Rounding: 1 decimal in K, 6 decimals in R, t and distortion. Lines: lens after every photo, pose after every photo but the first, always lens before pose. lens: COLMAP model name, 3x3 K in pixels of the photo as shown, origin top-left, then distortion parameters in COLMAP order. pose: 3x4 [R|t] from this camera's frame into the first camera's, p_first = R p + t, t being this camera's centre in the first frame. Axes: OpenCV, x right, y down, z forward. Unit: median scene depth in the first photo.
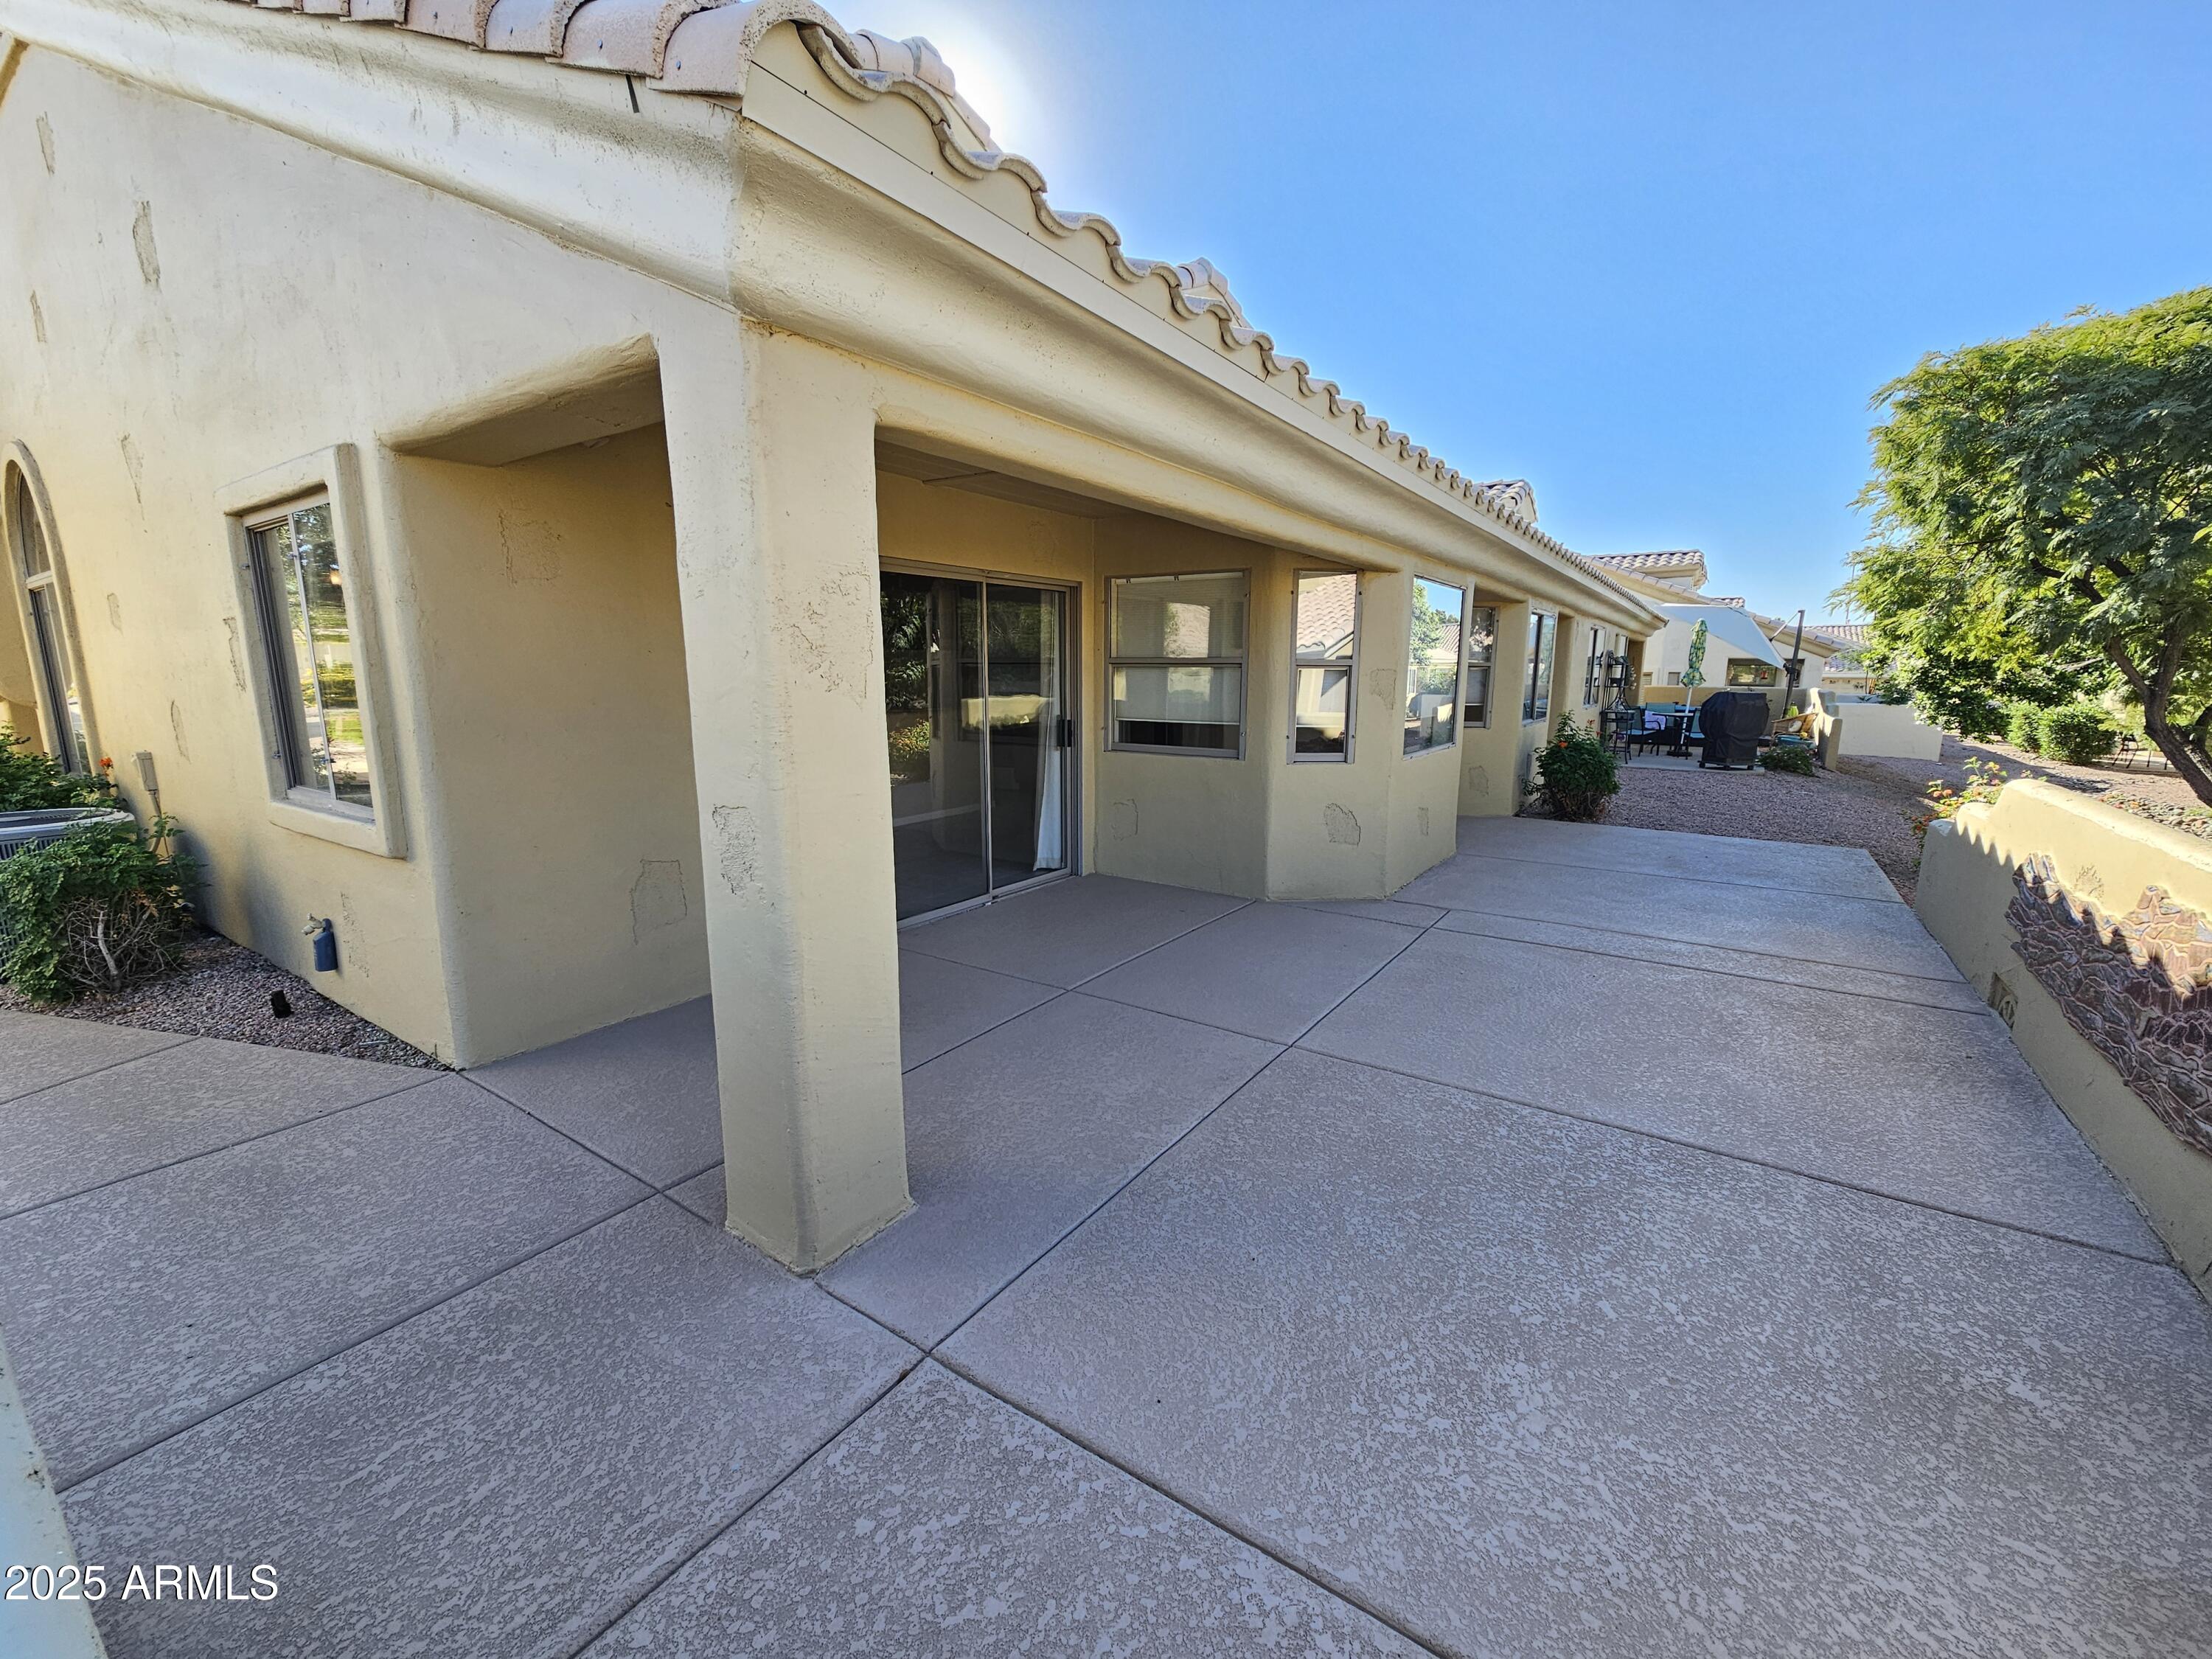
lens RADIAL K [[904.4, 0, 1115.6], [0, 904.4, 831.7], [0, 0, 1]] dist [0.000549, -0.000243]
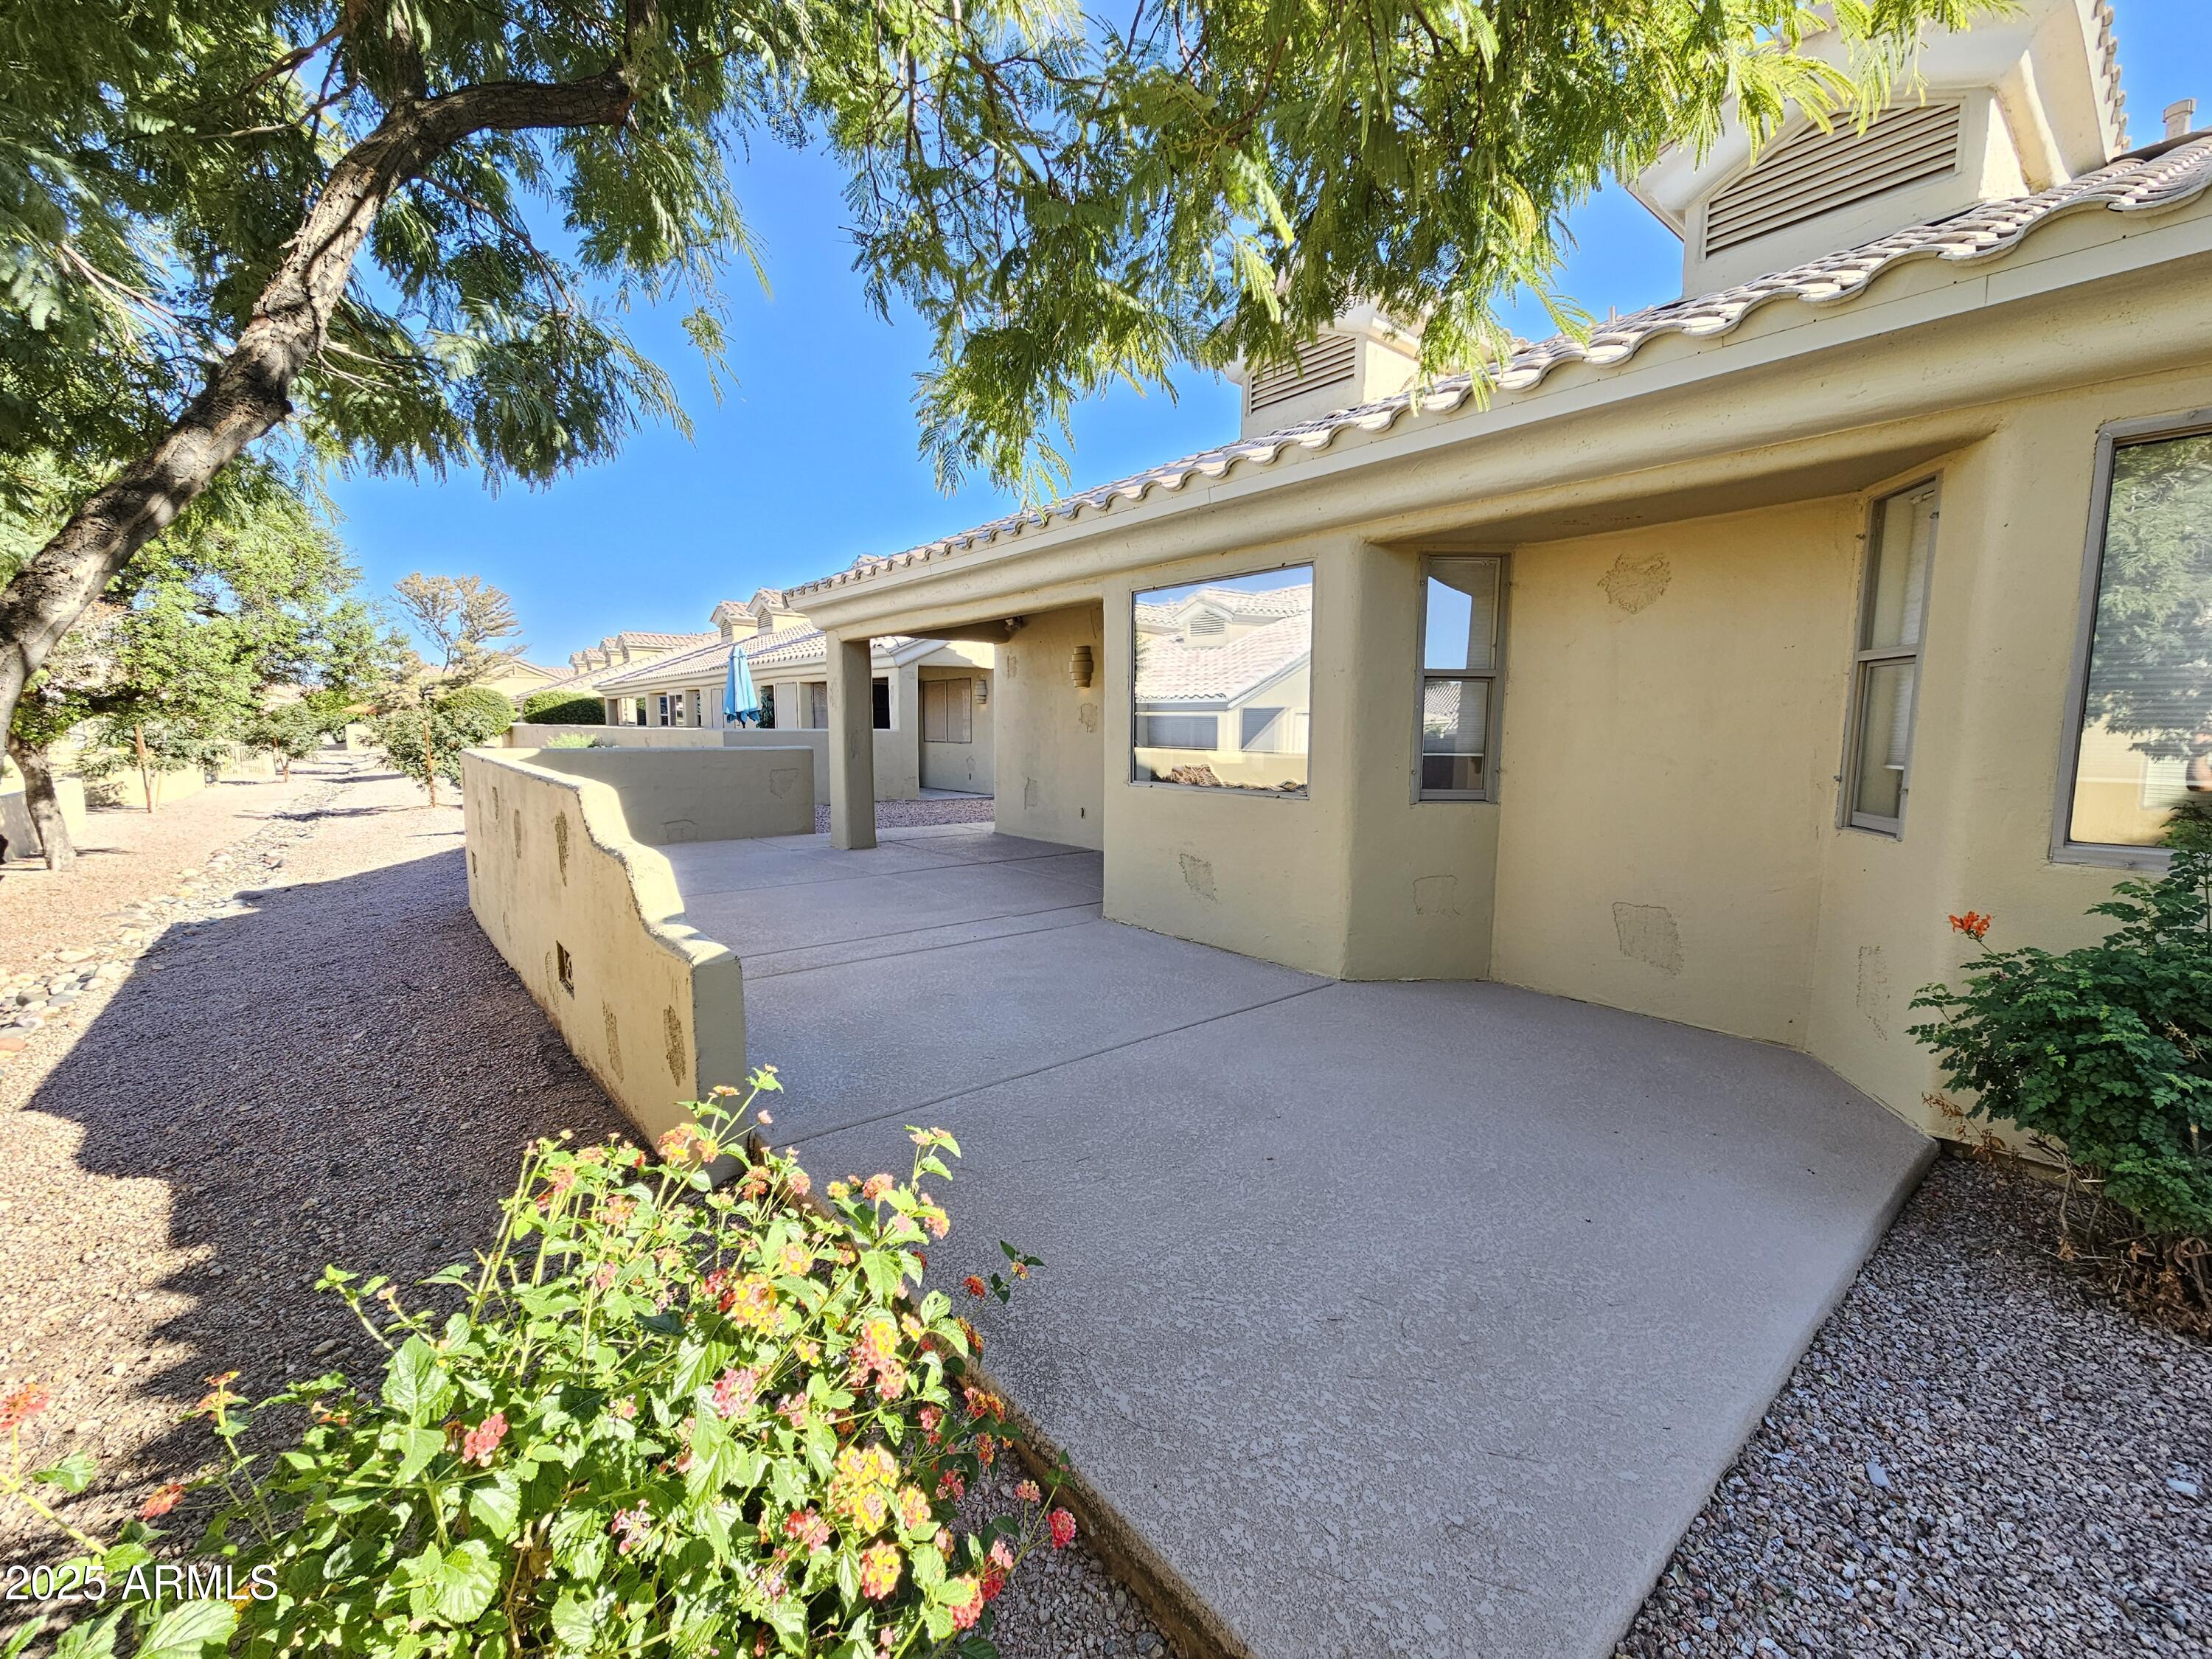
lens RADIAL K [[904.4, 0, 1104.6], [0, 904.4, 825.9], [0, 0, 1]] dist [0.000549, -0.000243]
pose [[-0.286683, 0.099107, -0.952885, 2.506335], [-0.177400, 0.971942, 0.154461, -0.362647], [0.941458, 0.213323, -0.261057, 2.501798]]
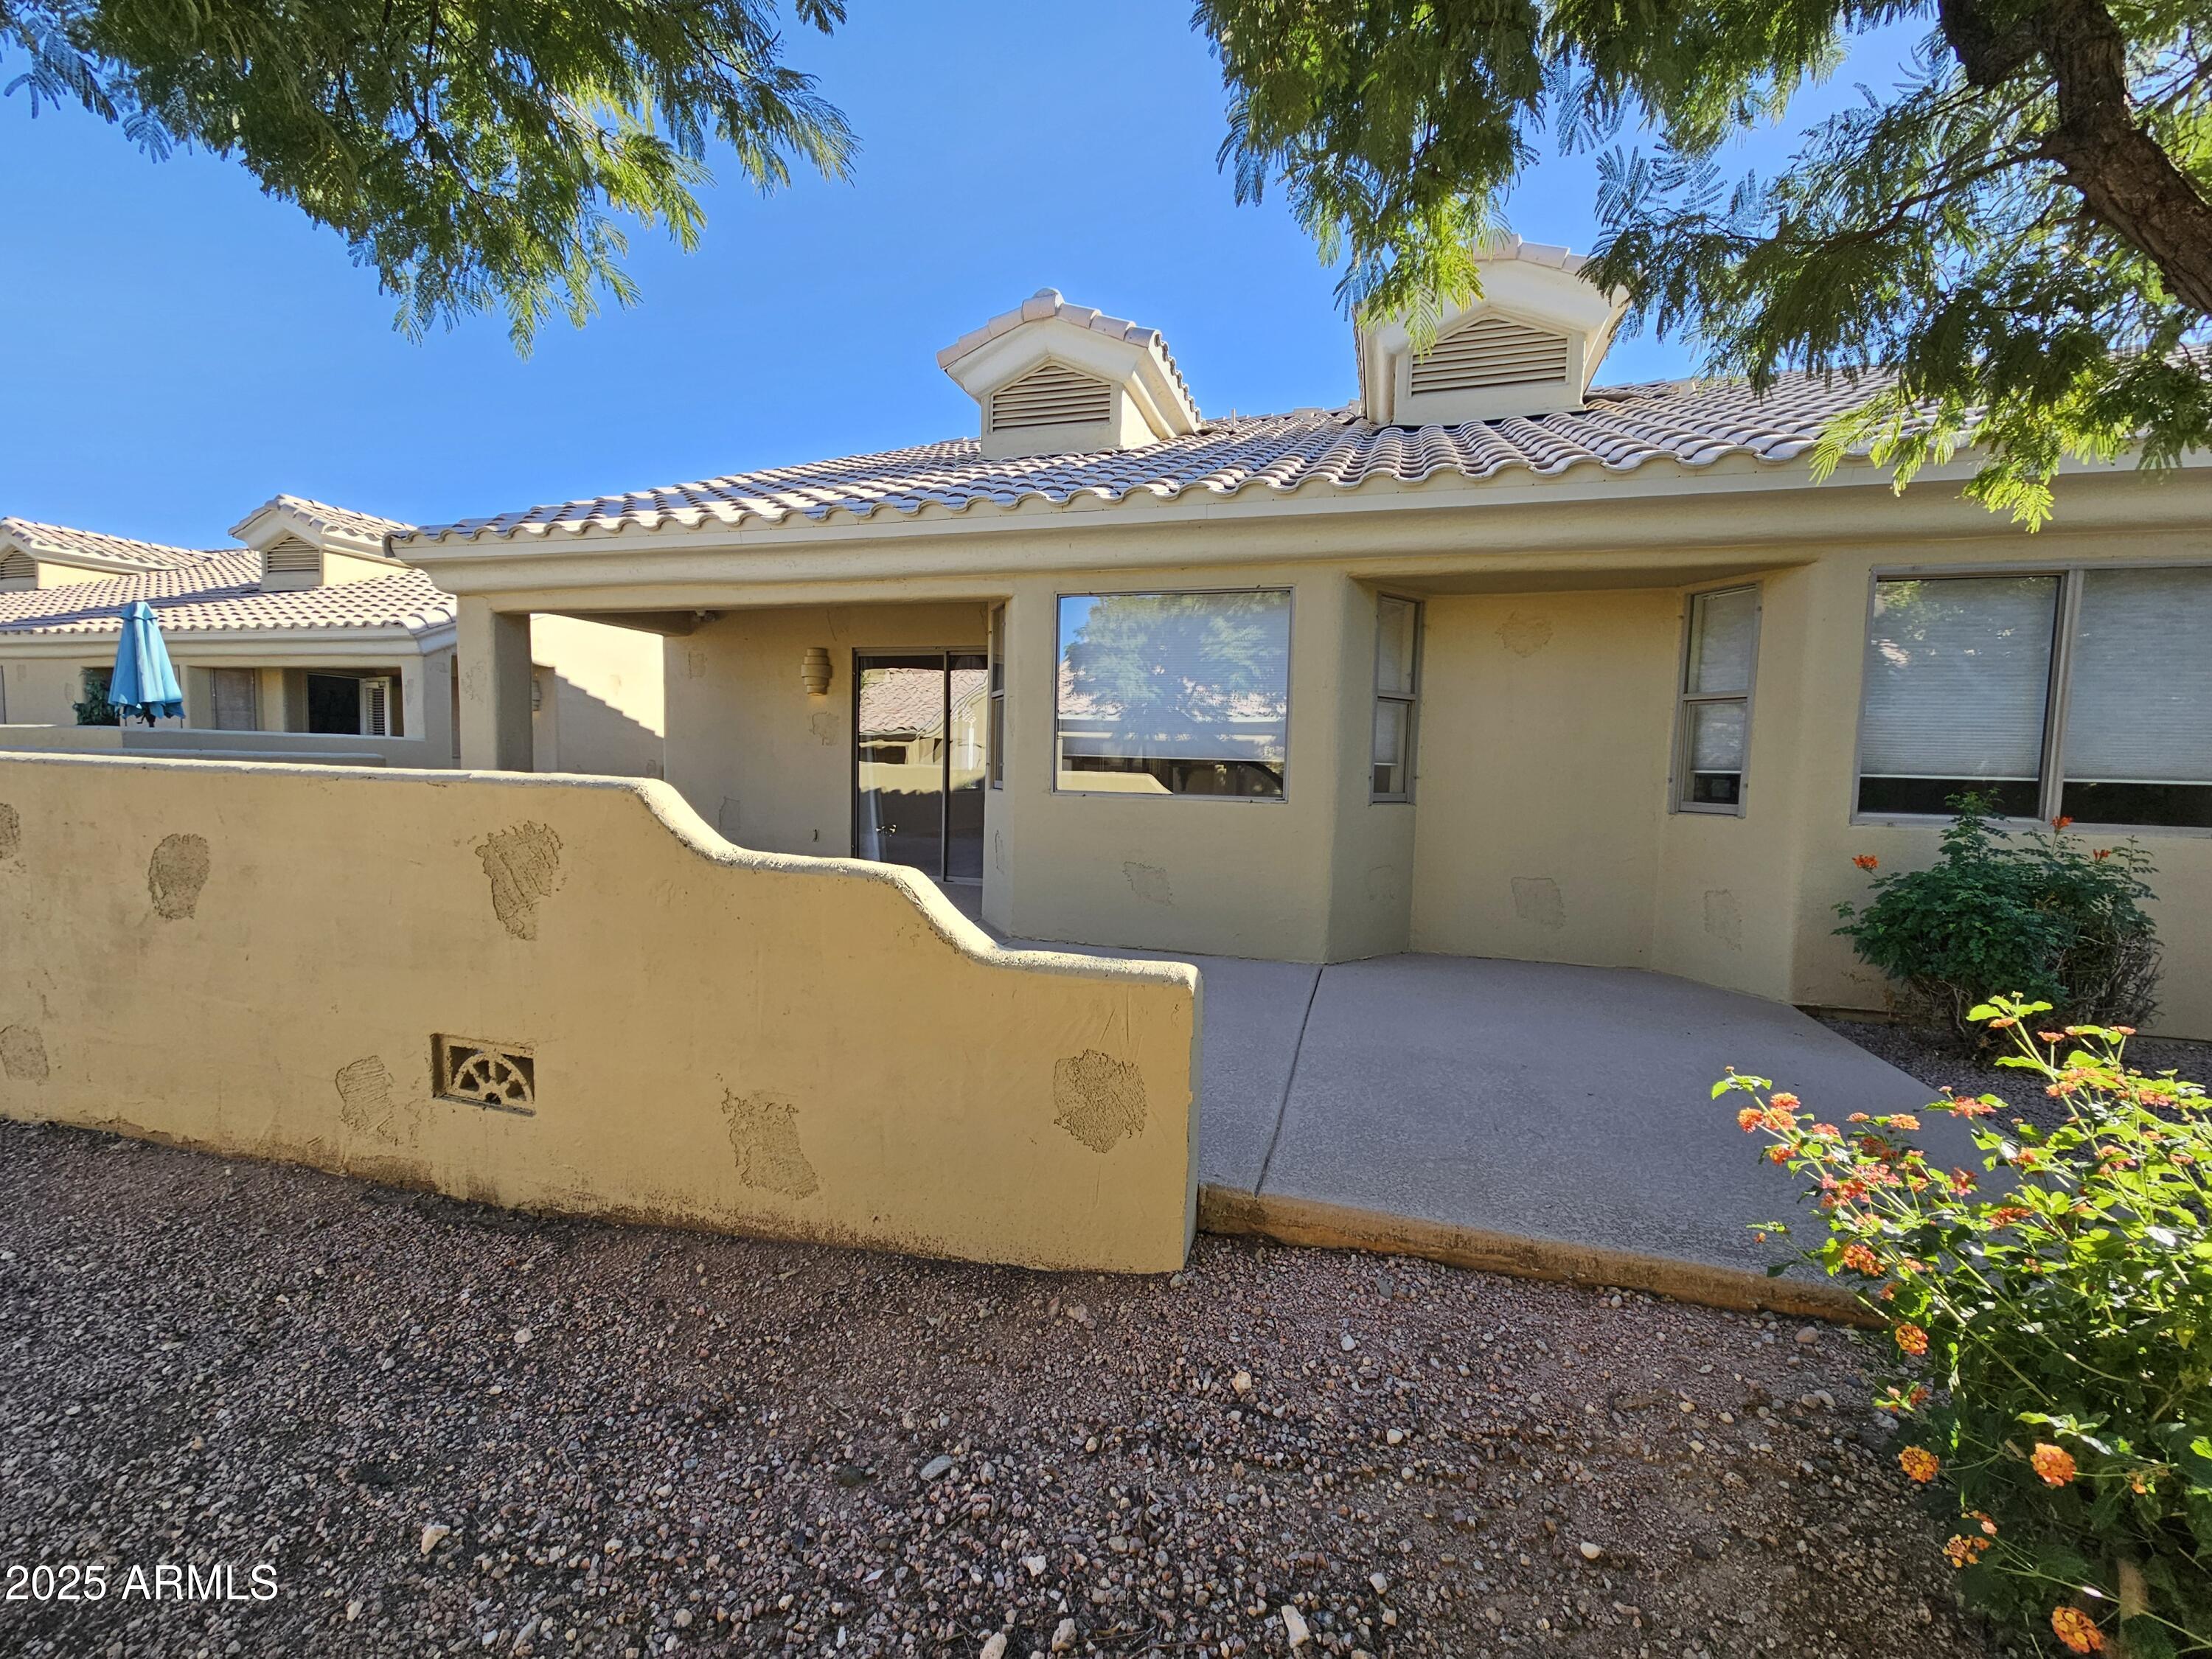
lens RADIAL K [[904.4, 0, 1109.6], [0, 904.4, 830.4], [0, 0, 1]] dist [0.000549, -0.000243]
pose [[0.296902, 0.071183, -0.952251, 2.444016], [-0.195252, 0.980674, 0.012430, -0.132758], [0.934733, 0.182238, 0.305063, 1.588352]]
